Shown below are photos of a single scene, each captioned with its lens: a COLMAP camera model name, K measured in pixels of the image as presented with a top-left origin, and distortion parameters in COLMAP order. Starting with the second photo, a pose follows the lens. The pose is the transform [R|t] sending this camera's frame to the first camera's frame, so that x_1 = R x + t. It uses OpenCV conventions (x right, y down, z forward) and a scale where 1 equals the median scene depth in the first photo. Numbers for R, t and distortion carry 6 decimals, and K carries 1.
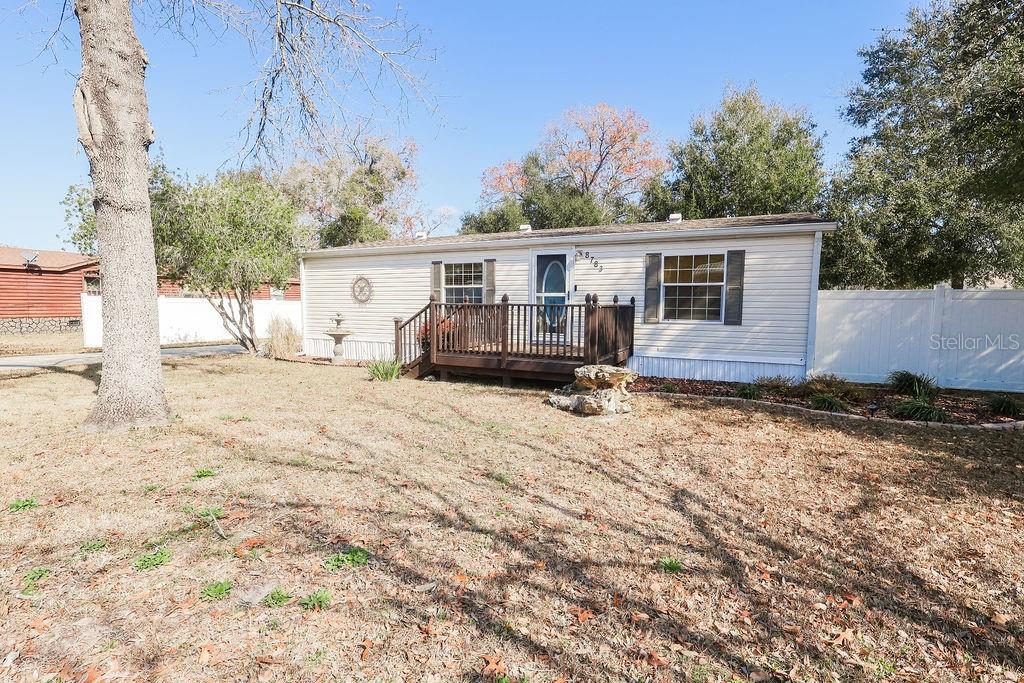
lens RADIAL K [[472.3, 0, 512.0], [0, 472.3, 341.5], [0, 0, 1]] dist [-0.003027, 0.000949]
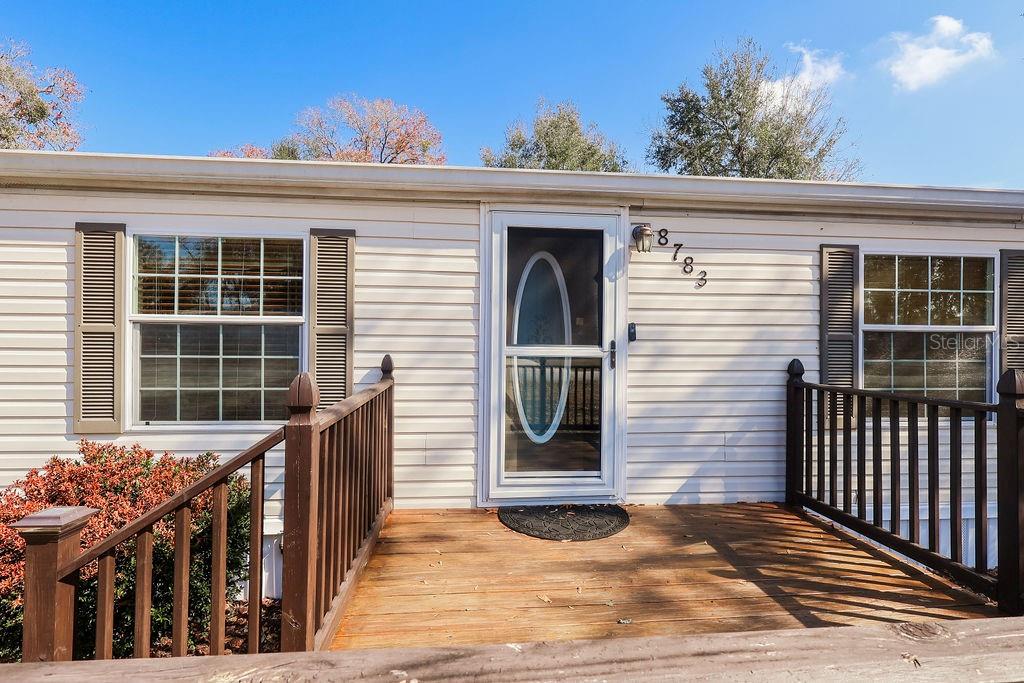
lens RADIAL K [[471.6, 0, 512.0], [0, 471.6, 341.5], [0, 0, 1]] dist [0.000457, 0.001412]
pose [[0.859975, 0.001751, 0.510334, -0.104257], [0.038714, 0.996889, -0.068660, -0.083120], [-0.508866, 0.078803, 0.857231, 0.721888]]
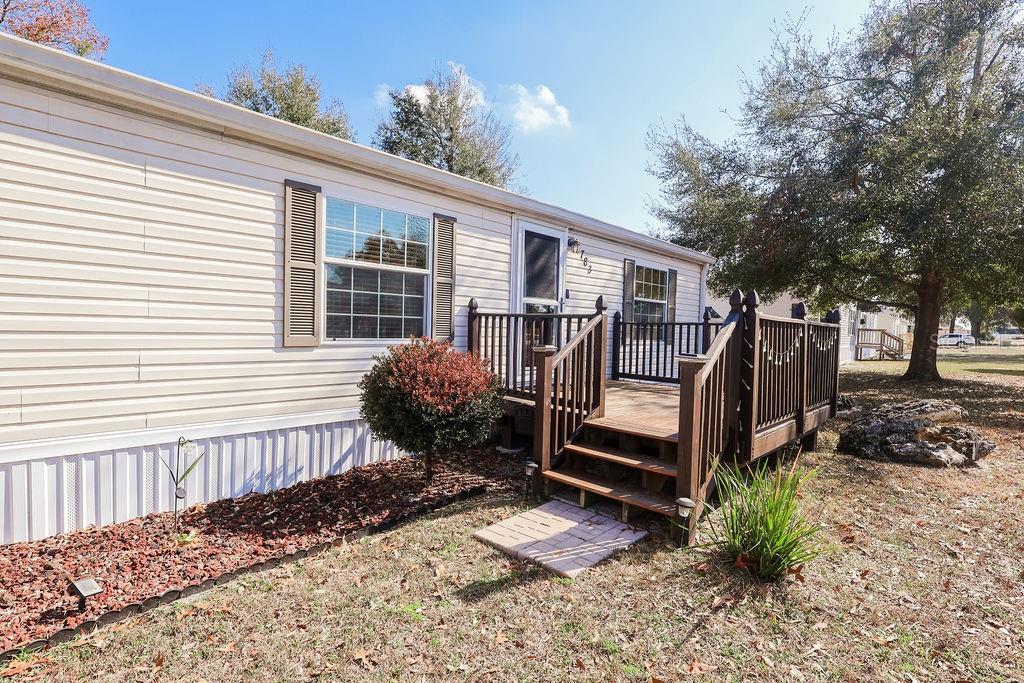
lens RADIAL K [[472.3, 0, 512.0], [0, 472.3, 341.5], [0, 0, 1]] dist [-0.003027, 0.000949]
pose [[0.328242, -0.024296, 0.944281, -0.478840], [0.049639, 0.998732, 0.008442, -0.055004], [-0.943289, 0.044102, 0.329031, 0.822131]]
